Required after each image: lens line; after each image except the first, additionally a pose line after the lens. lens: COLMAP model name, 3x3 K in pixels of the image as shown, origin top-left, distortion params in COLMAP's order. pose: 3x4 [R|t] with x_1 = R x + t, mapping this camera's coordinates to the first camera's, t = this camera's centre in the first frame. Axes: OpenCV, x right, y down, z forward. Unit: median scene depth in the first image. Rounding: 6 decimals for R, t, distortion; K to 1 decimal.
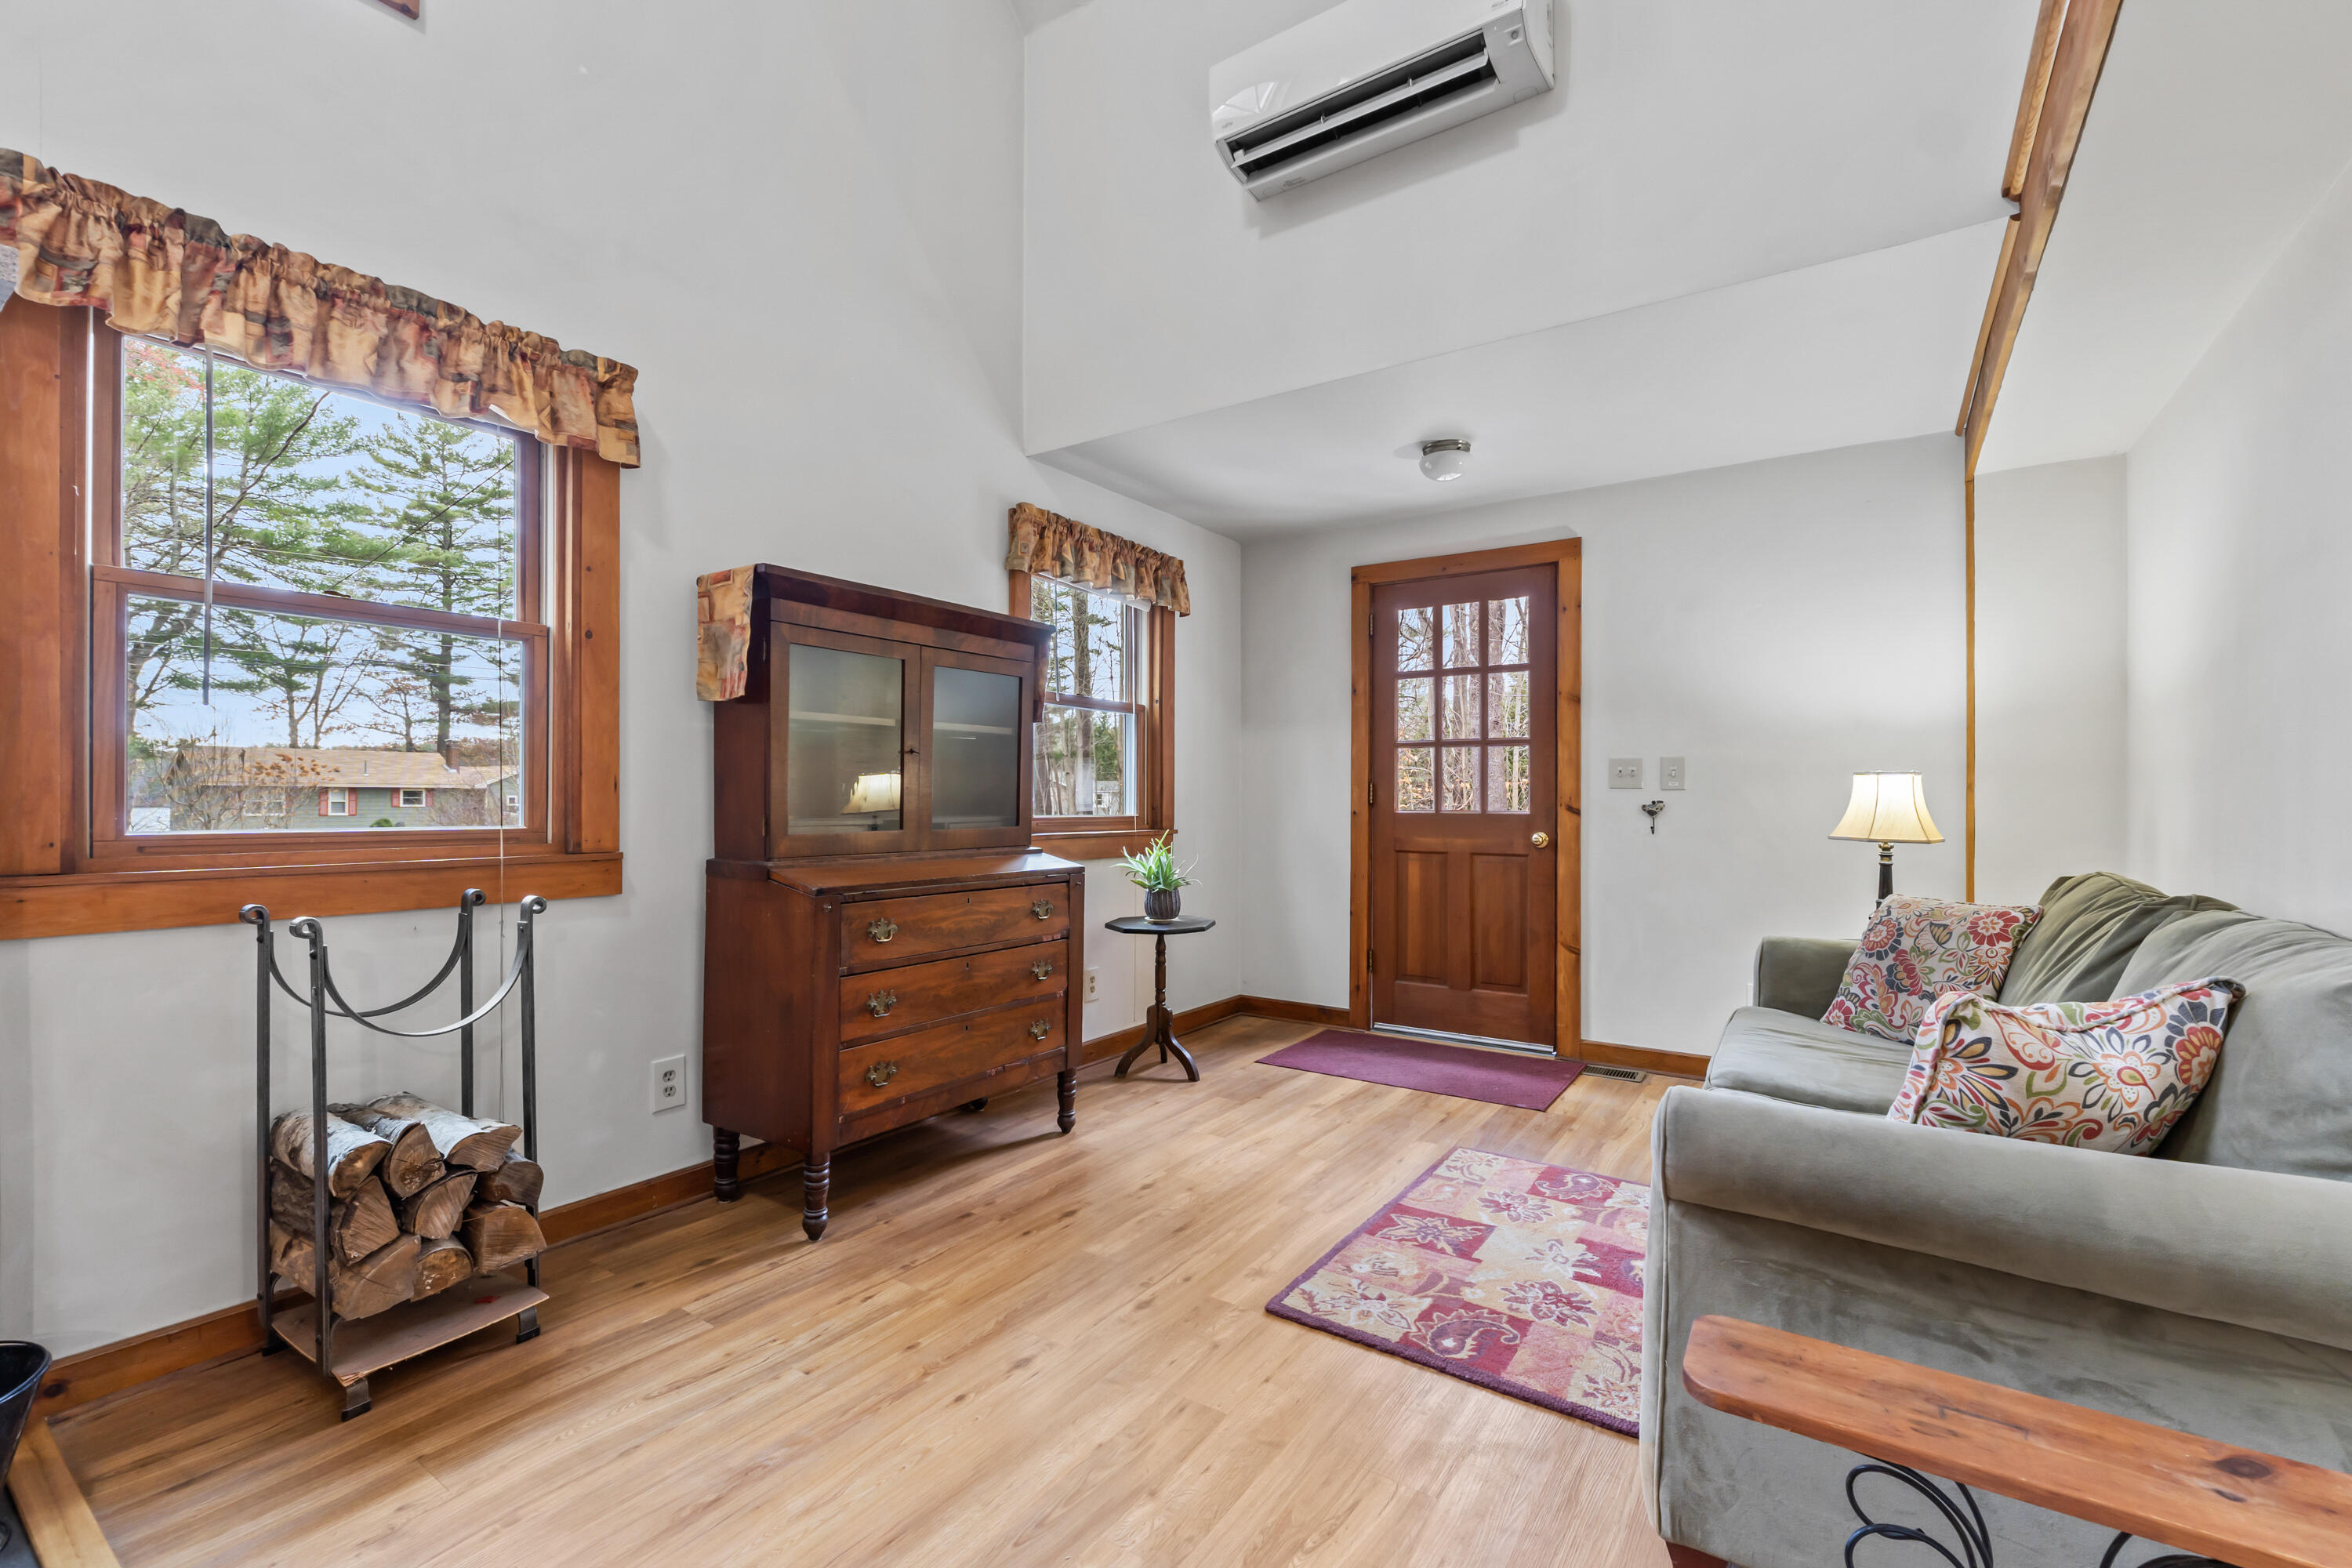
lens RADIAL K [[1001.0, 0, 1179.9], [0, 1001.0, 782.5], [0, 0, 1]] dist [-0.008198, -0.000420]
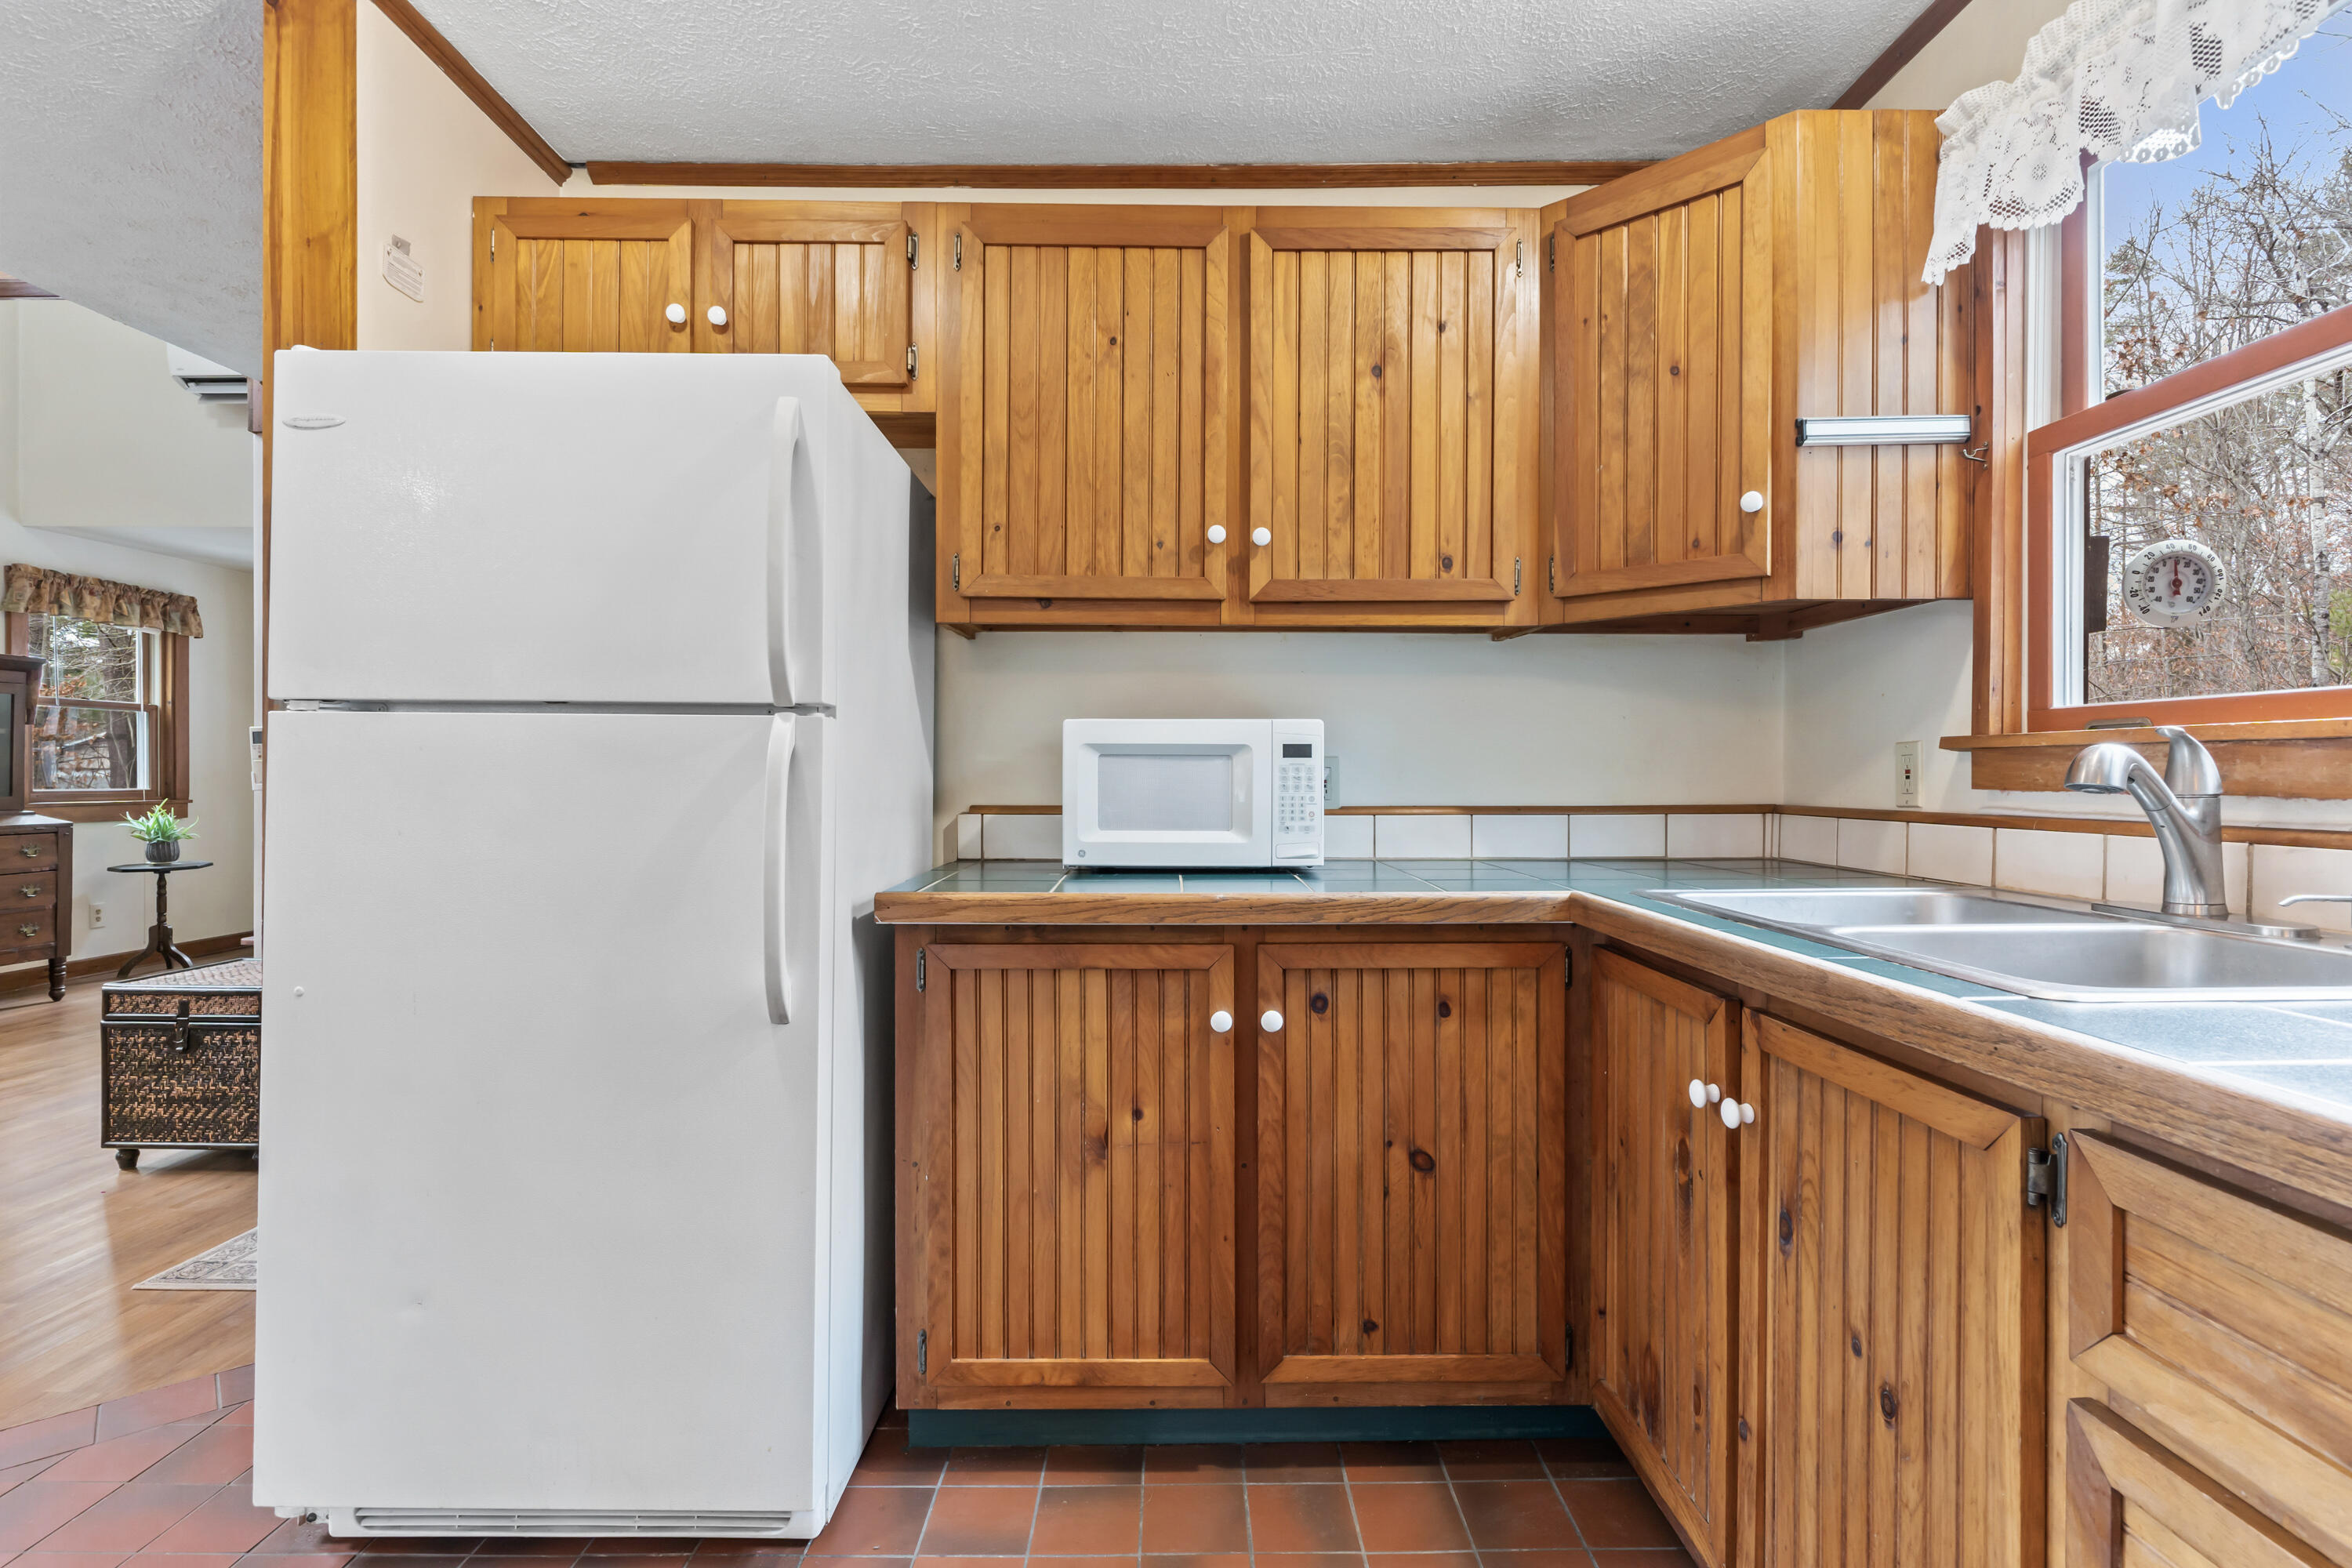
lens RADIAL K [[1162.2, 0, 1217.0], [0, 1162.2, 772.4], [0, 0, 1]] dist [-0.003815, -0.001585]
pose [[0.824390, -0.001314, 0.566021, 0.346121], [-0.007733, 0.999878, 0.013583, -0.028449], [-0.565969, -0.015575, 0.824279, -1.429479]]
